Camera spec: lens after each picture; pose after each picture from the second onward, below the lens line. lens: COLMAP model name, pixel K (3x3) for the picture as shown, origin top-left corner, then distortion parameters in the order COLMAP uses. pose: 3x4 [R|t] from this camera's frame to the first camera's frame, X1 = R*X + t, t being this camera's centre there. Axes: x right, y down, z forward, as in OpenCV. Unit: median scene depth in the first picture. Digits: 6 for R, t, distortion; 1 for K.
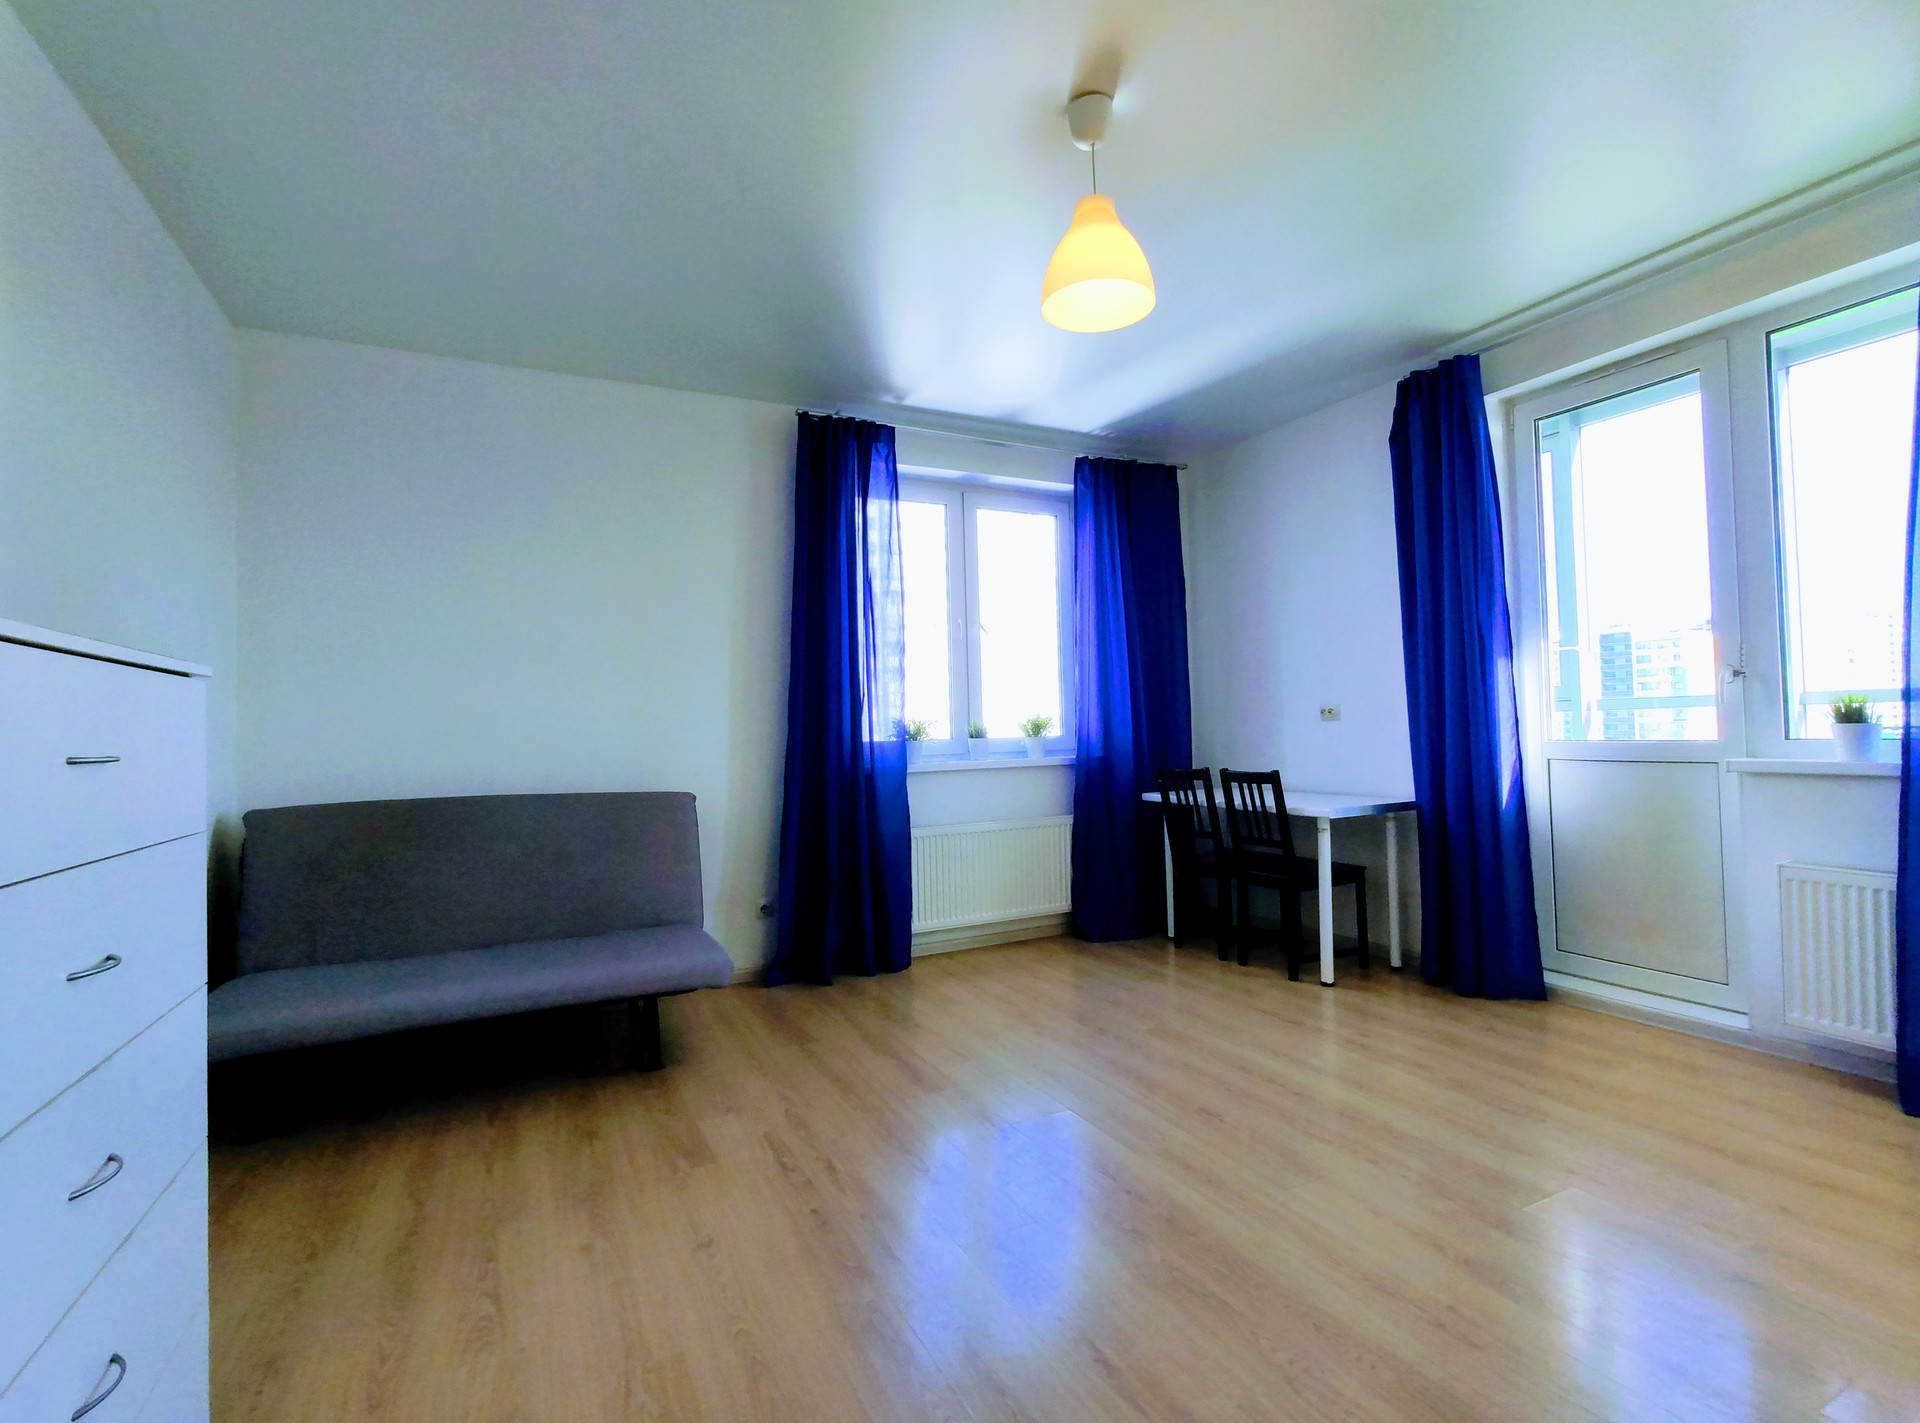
lens RADIAL K [[924.3, 0, 954.8], [0, 924.3, 706.8], [0, 0, 1]] dist [0.027774, -0.000199]
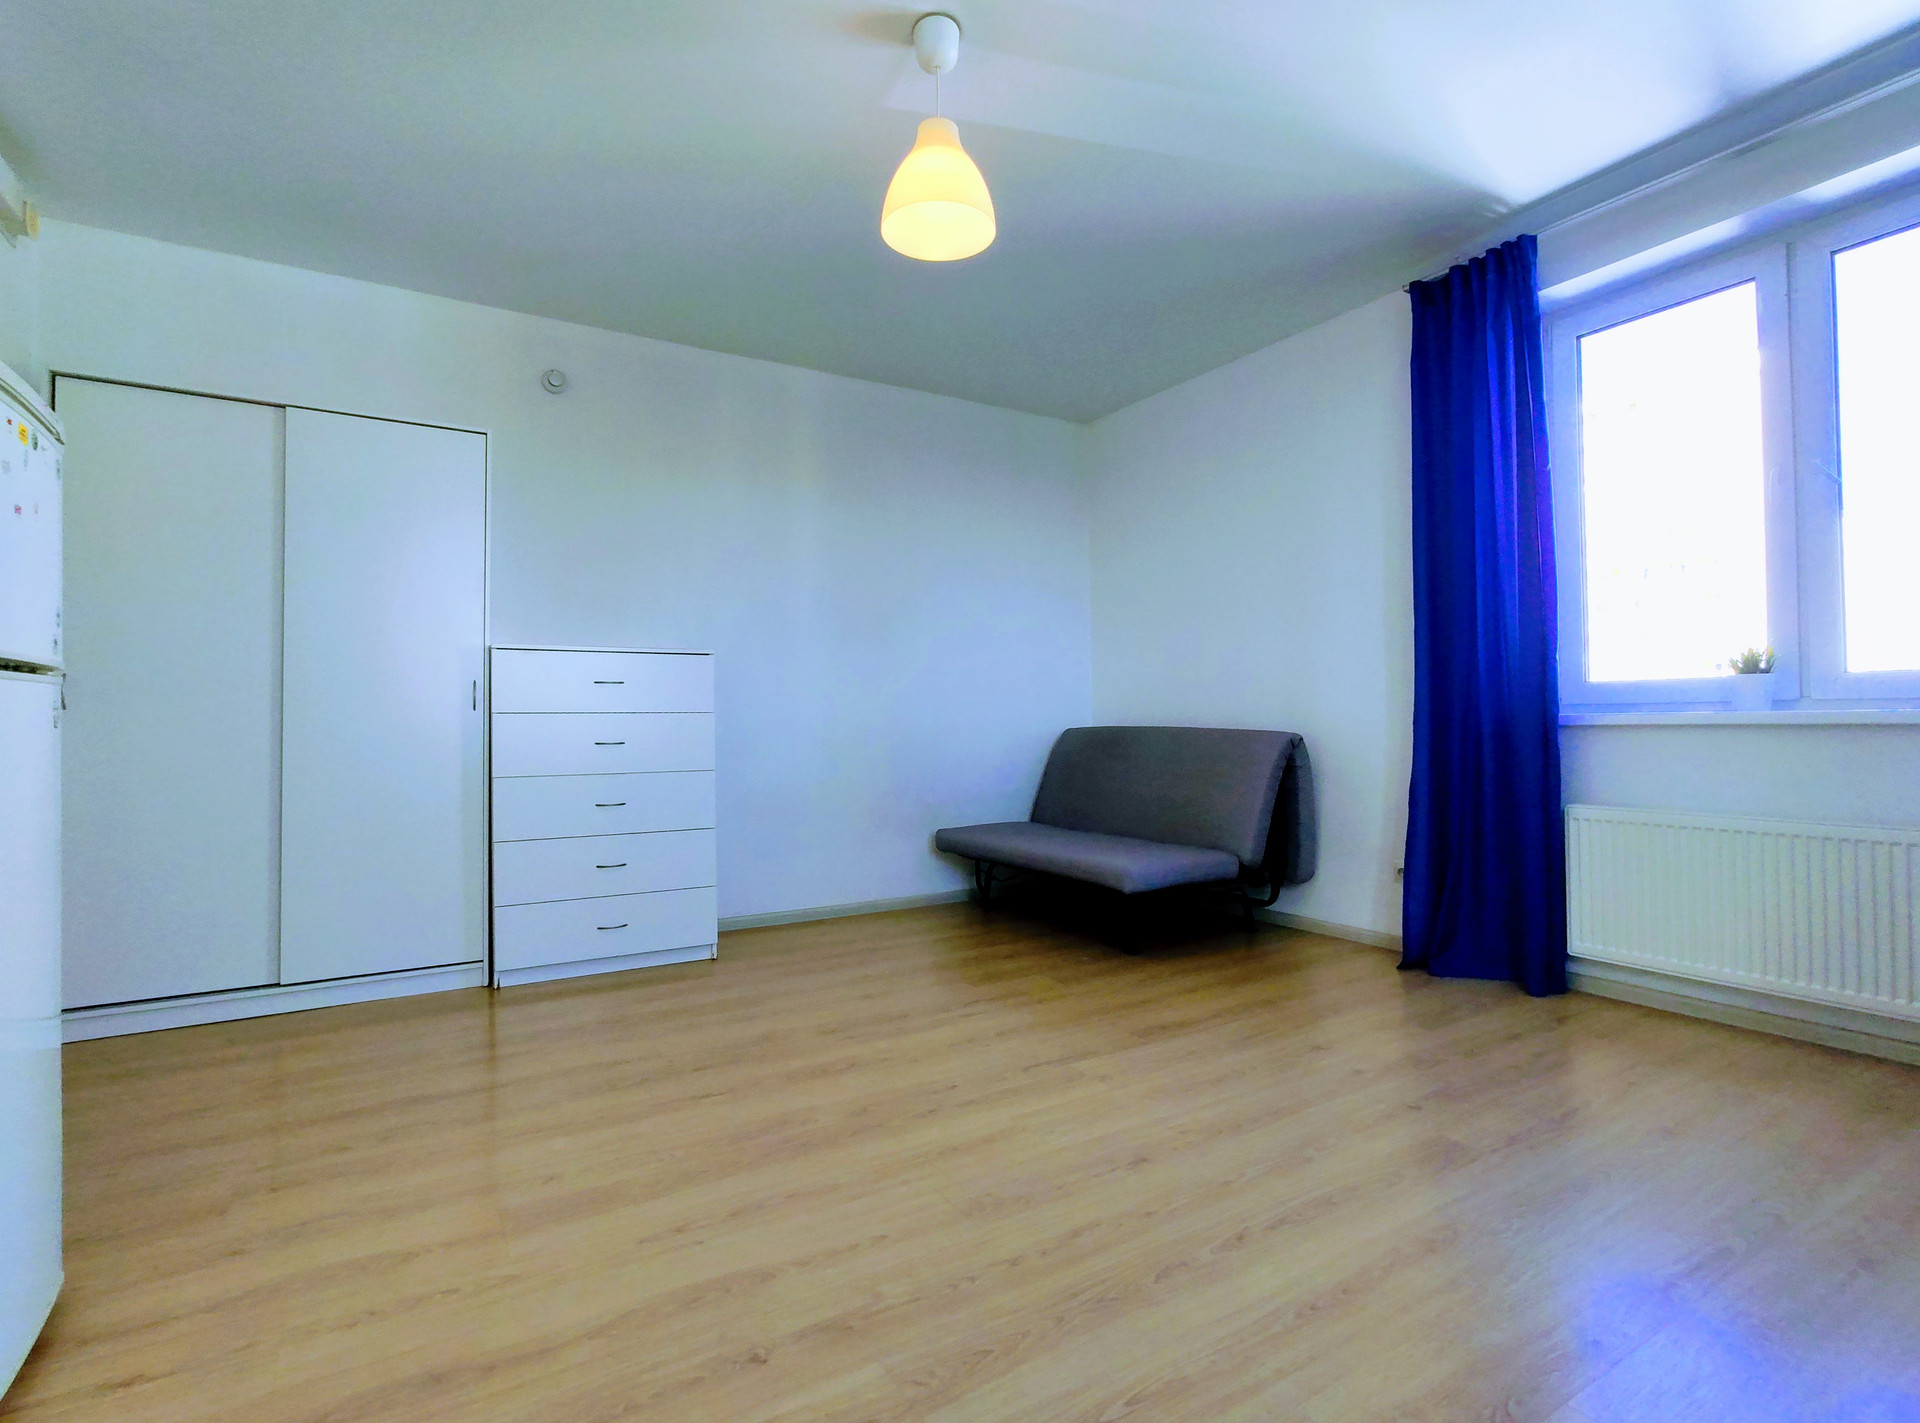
lens RADIAL K [[924.3, 0, 954.8], [0, 924.3, 706.8], [0, 0, 1]] dist [0.027774, -0.000199]
pose [[0.086373, 0.007922, -0.996231, 0.702978], [0.029939, 0.999496, 0.010544, 0.042733], [0.995813, -0.030737, 0.086092, 0.561978]]
